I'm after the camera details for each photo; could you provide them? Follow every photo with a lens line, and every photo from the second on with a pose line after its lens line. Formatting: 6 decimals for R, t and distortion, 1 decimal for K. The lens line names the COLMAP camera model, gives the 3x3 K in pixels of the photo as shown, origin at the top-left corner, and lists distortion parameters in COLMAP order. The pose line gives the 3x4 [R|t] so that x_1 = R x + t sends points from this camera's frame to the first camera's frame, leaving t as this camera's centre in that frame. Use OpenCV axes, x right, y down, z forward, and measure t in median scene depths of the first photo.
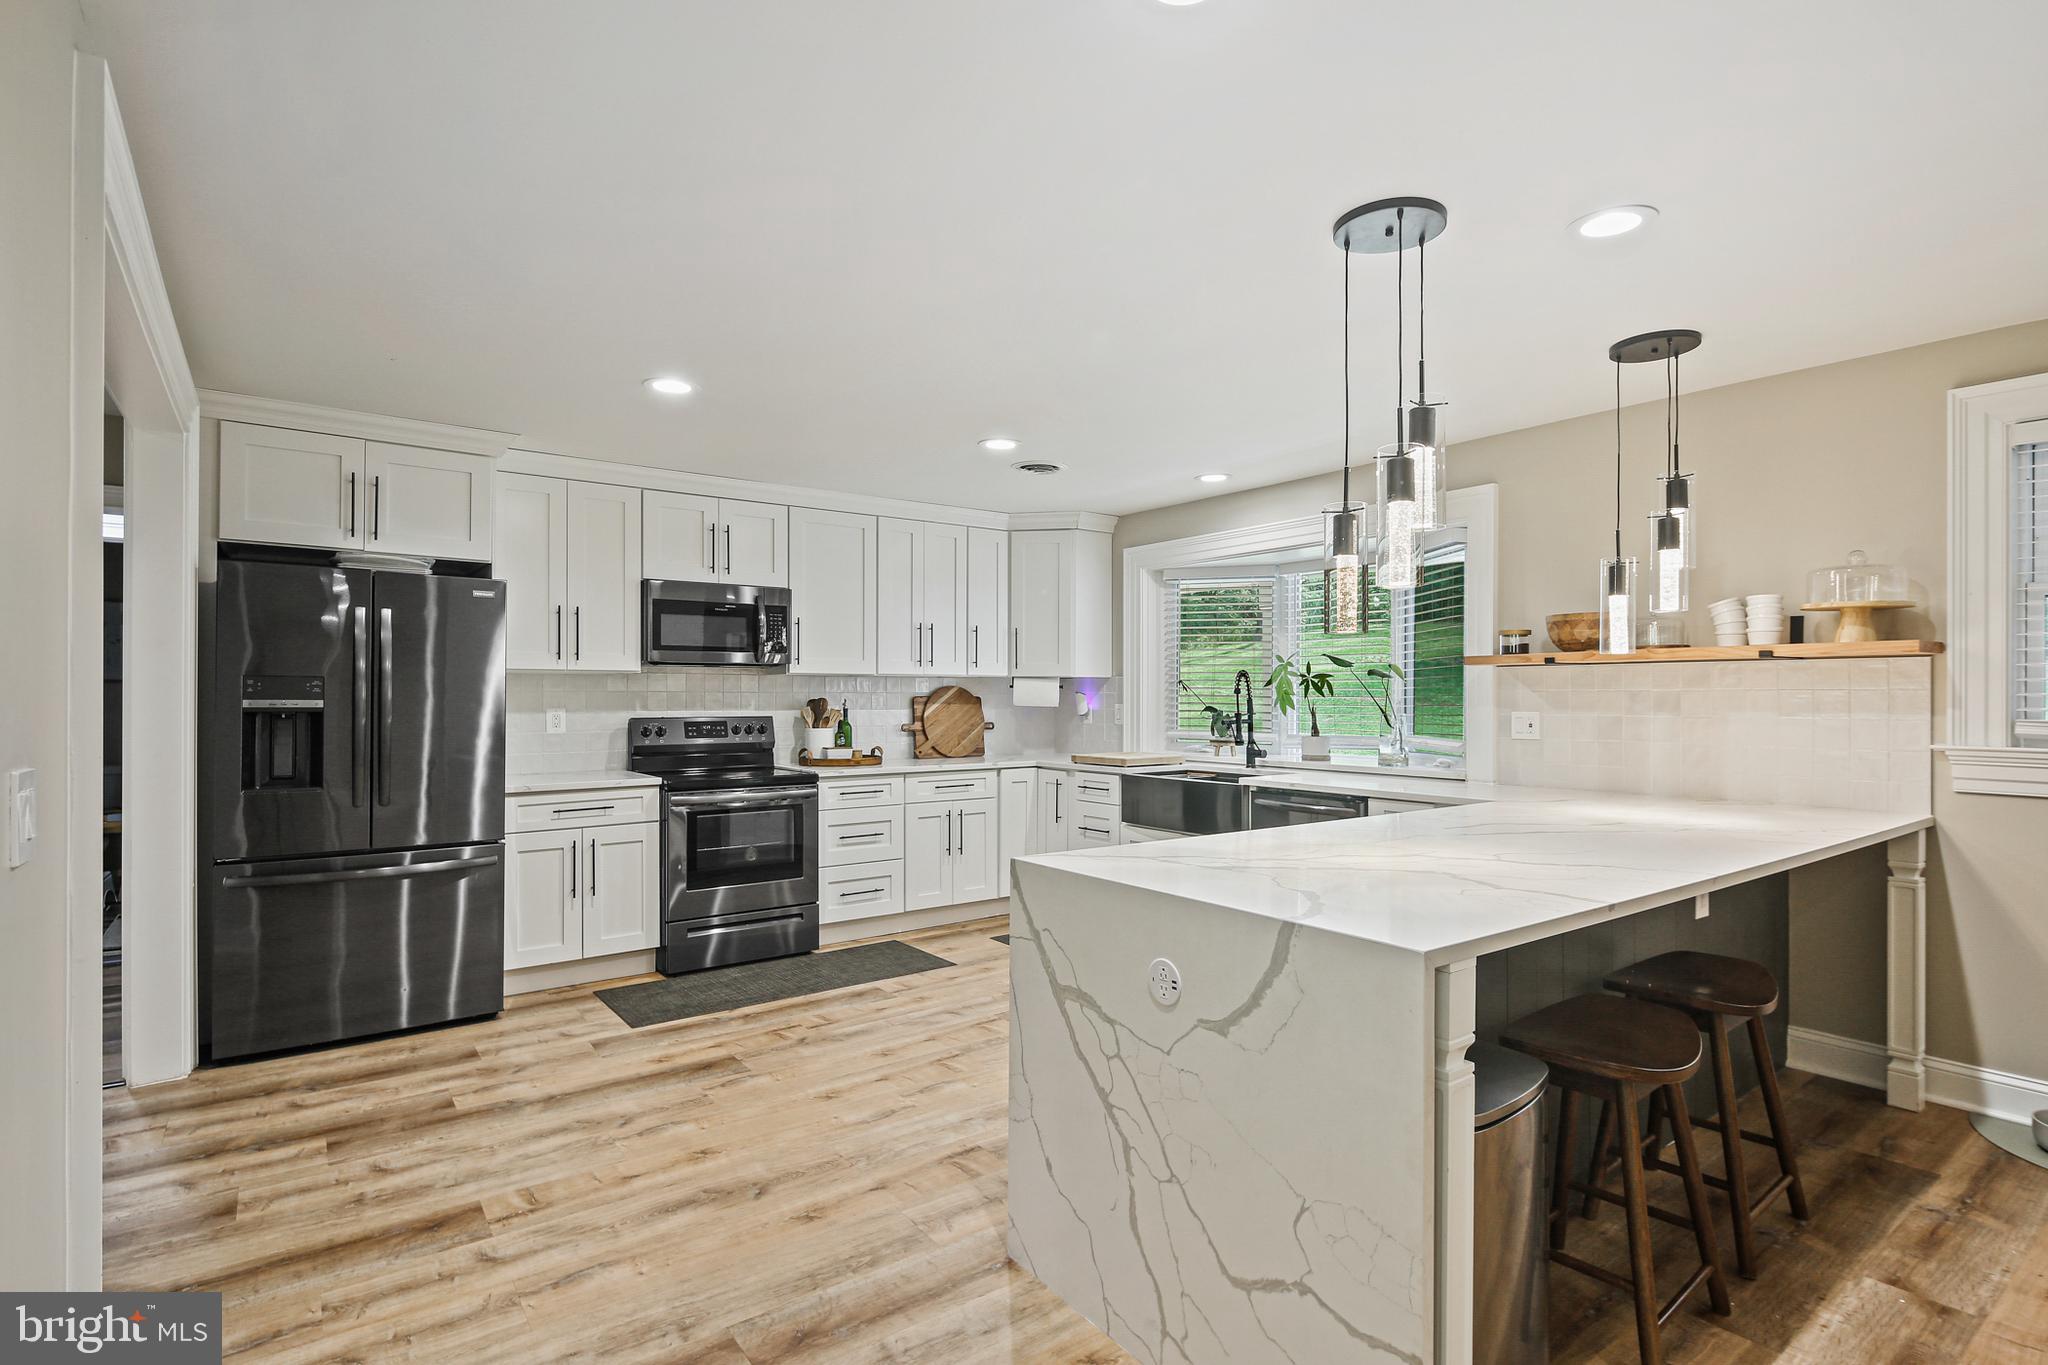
lens RADIAL K [[997.6, 0, 1027.4], [0, 997.6, 690.8], [0, 0, 1]] dist [0.008116, -0.005731]
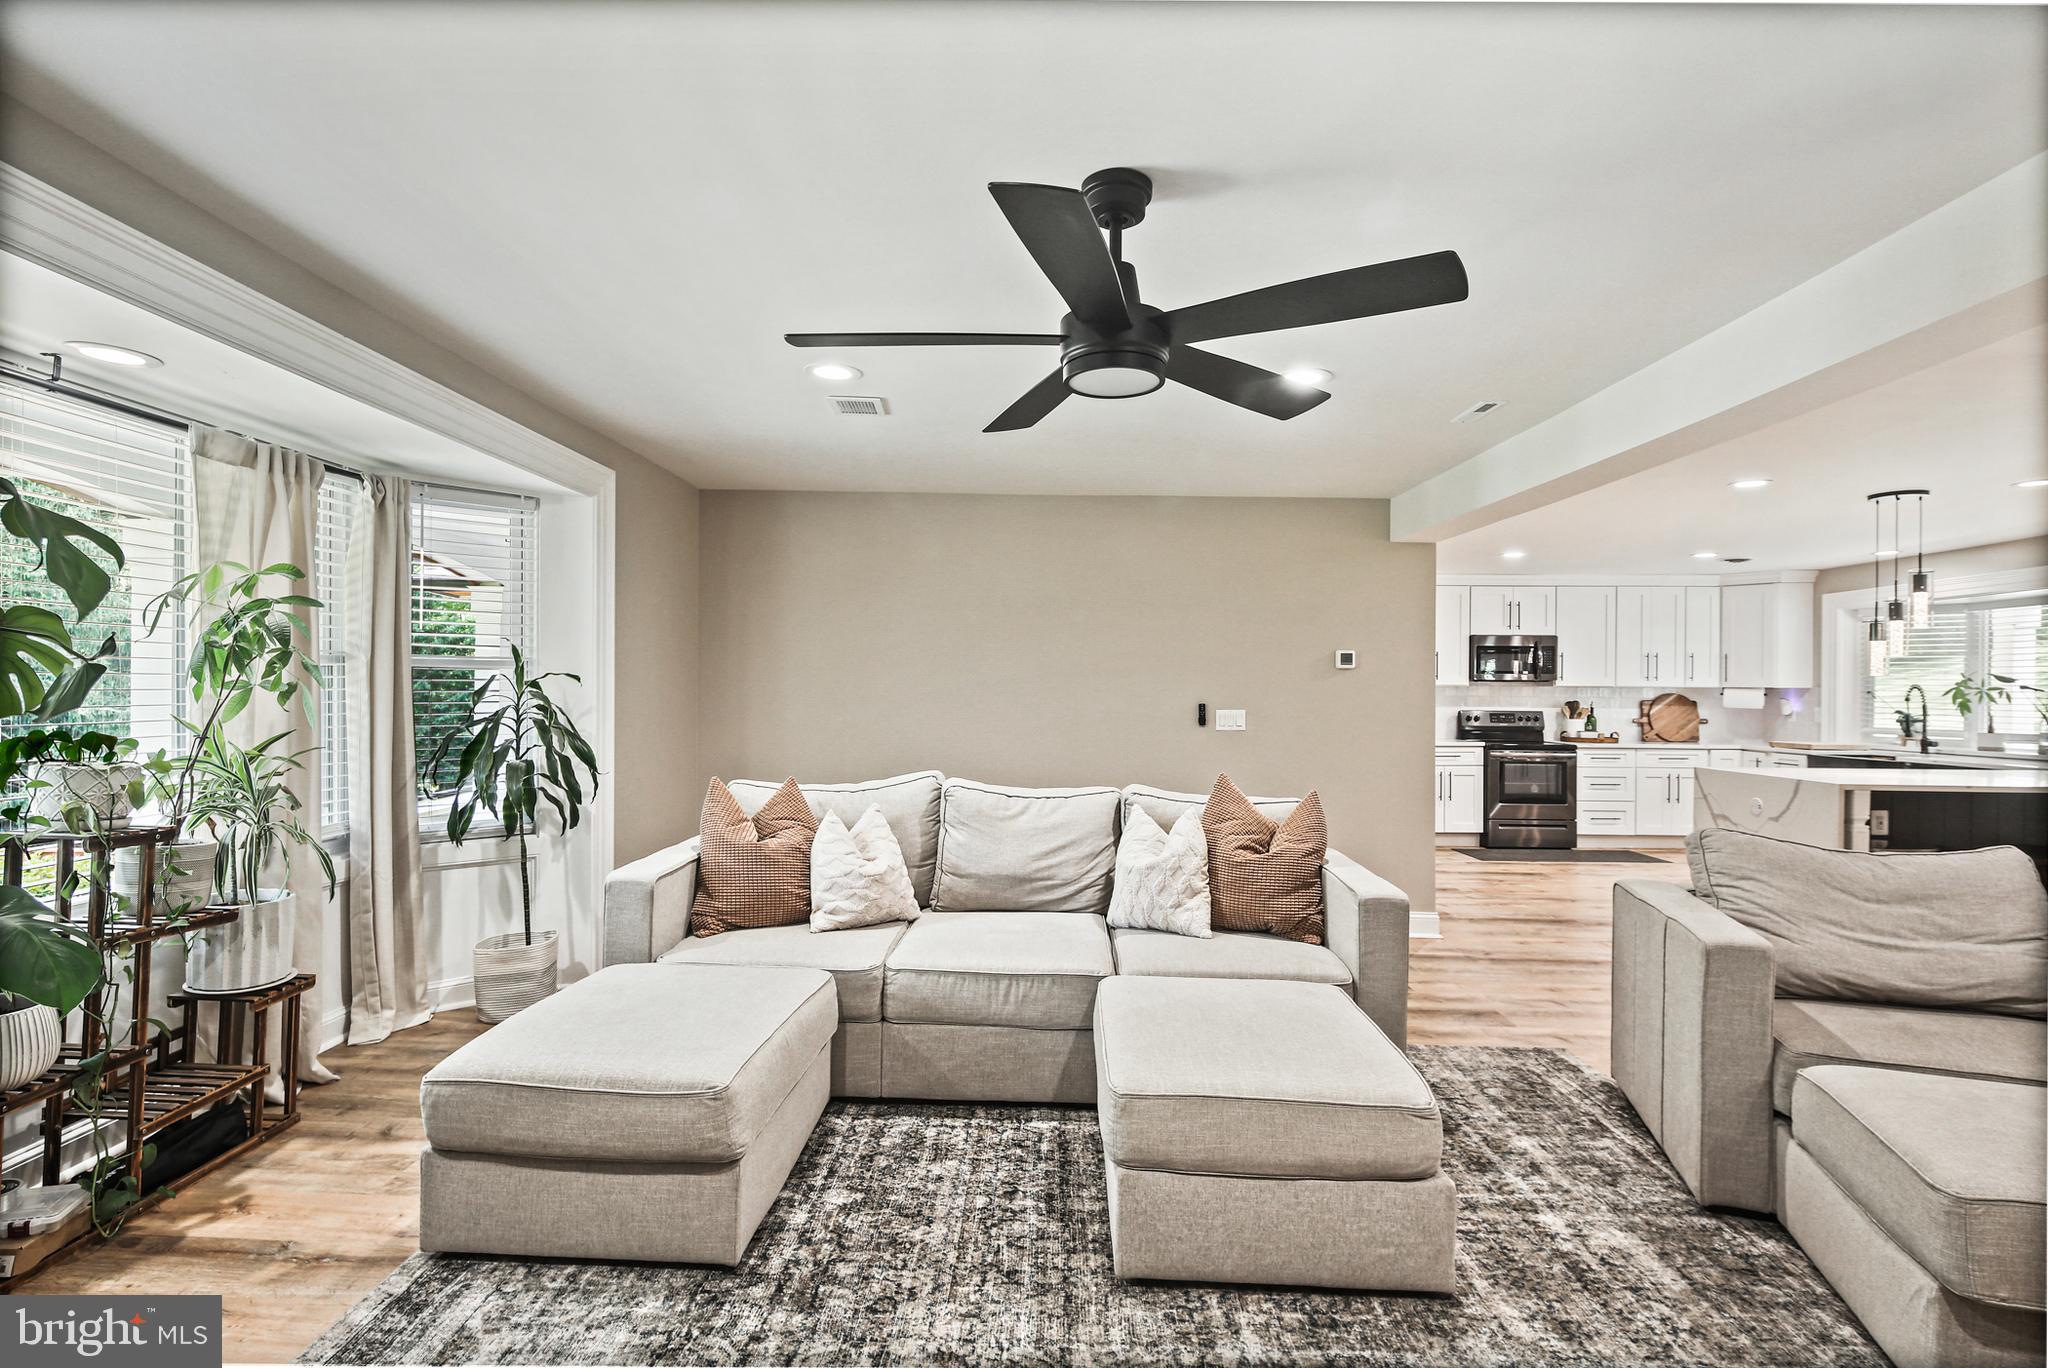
lens RADIAL K [[997.6, 0, 1018.7], [0, 997.6, 687.6], [0, 0, 1]] dist [0.008116, -0.005731]
pose [[0.788342, 0.004365, -0.615222, 0.084056], [-0.005722, 0.999984, -0.000237, -0.008775], [0.615211, 0.003707, 0.788354, -0.889050]]
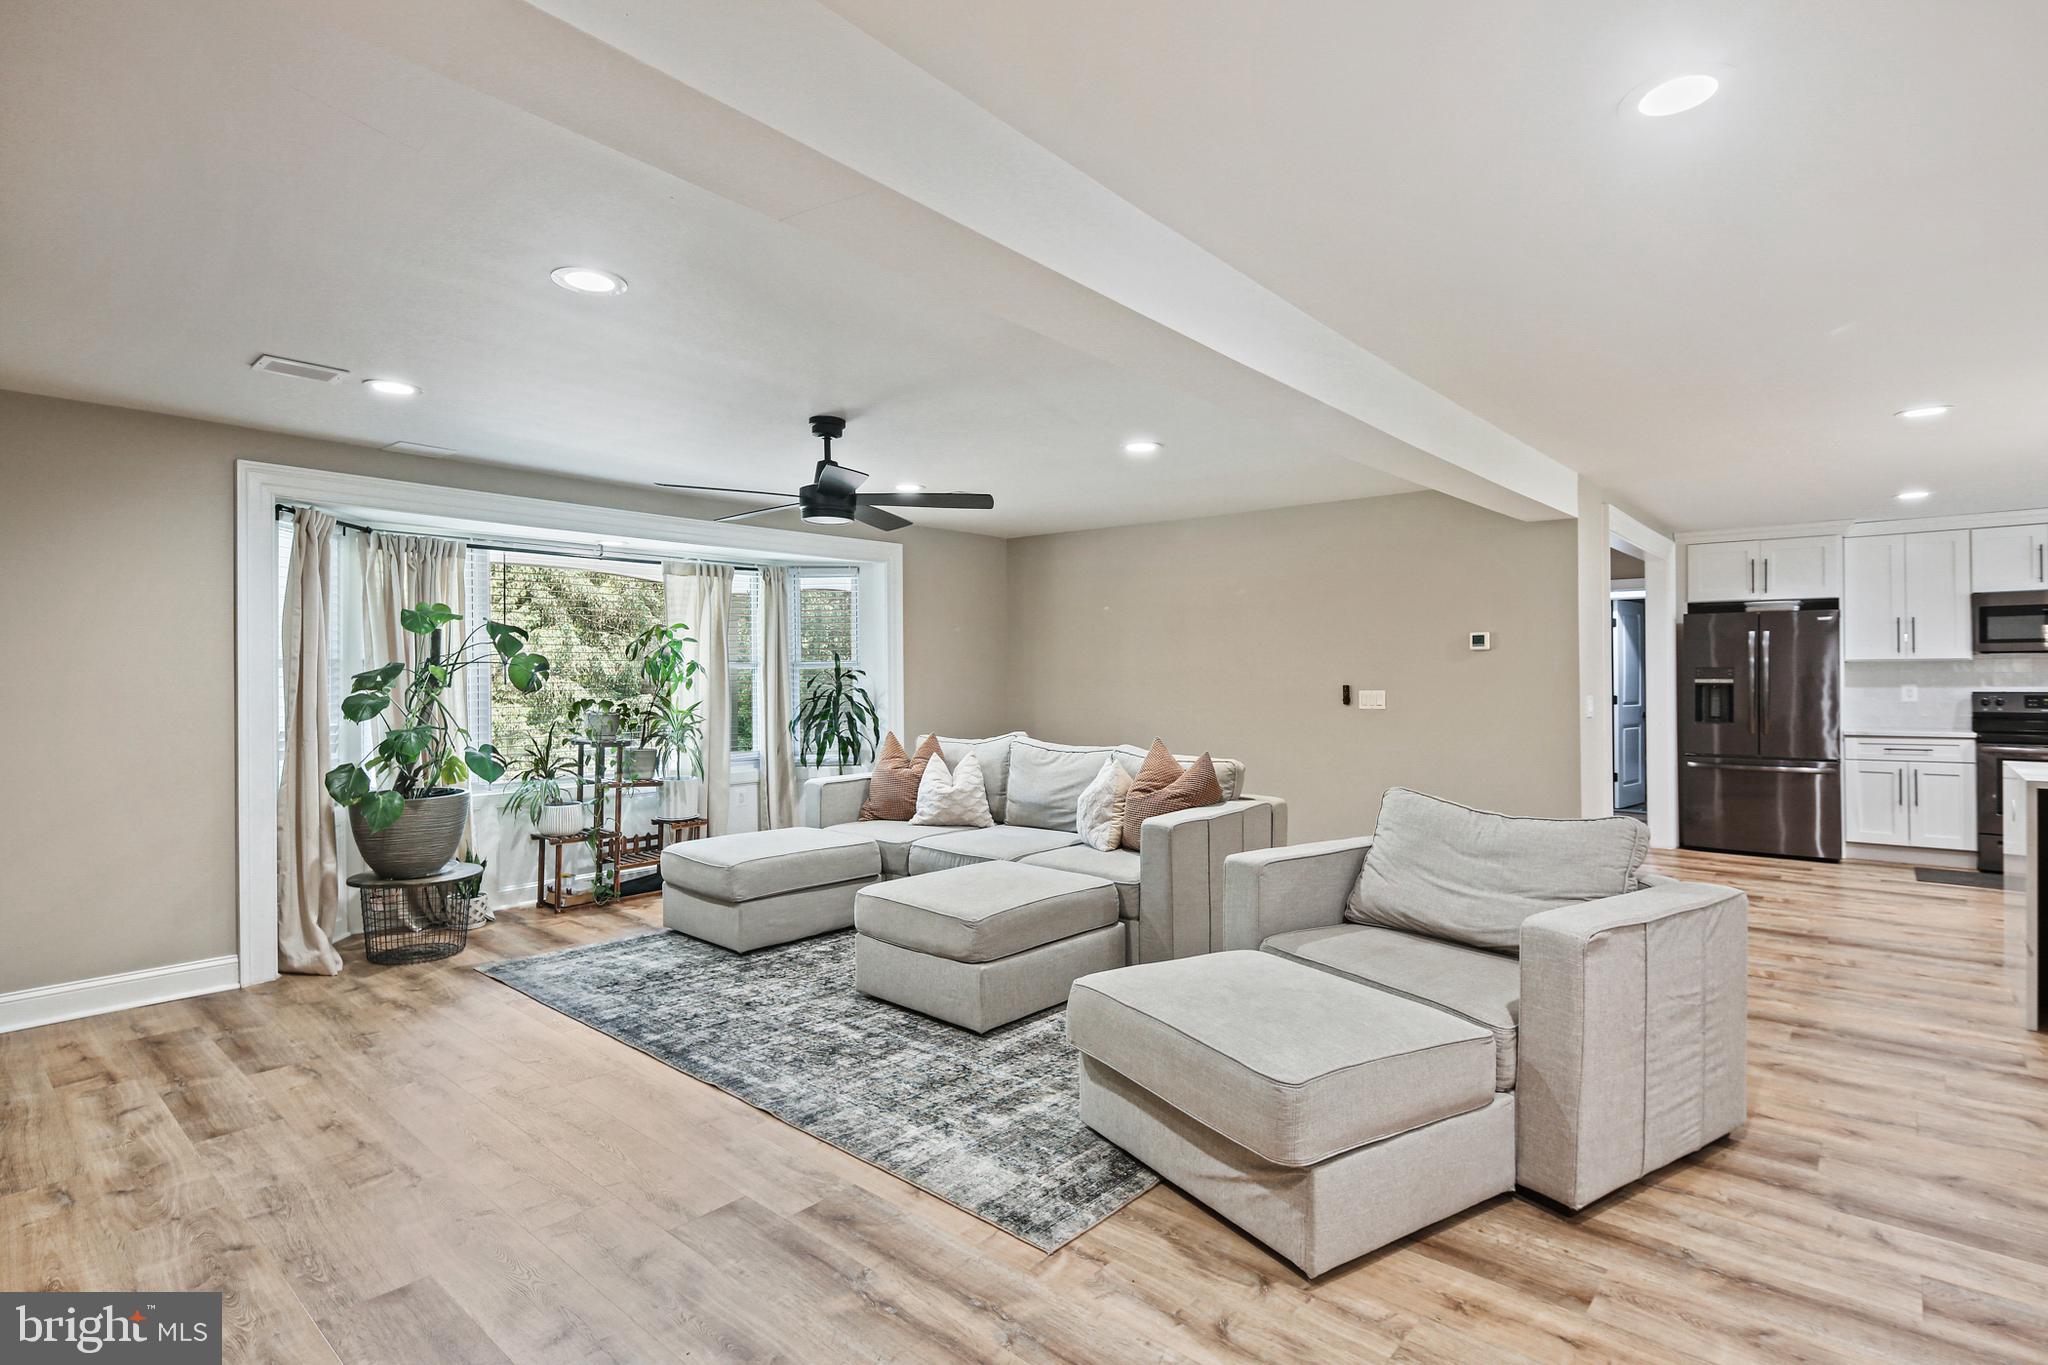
lens RADIAL K [[997.6, 0, 1015.4], [0, 997.6, 676.4], [0, 0, 1]] dist [0.008116, -0.005731]
pose [[0.211596, -0.002434, -0.977354, 0.655946], [0.010432, 0.999946, -0.000232, -0.007301], [0.977301, -0.010147, 0.211610, -0.573177]]
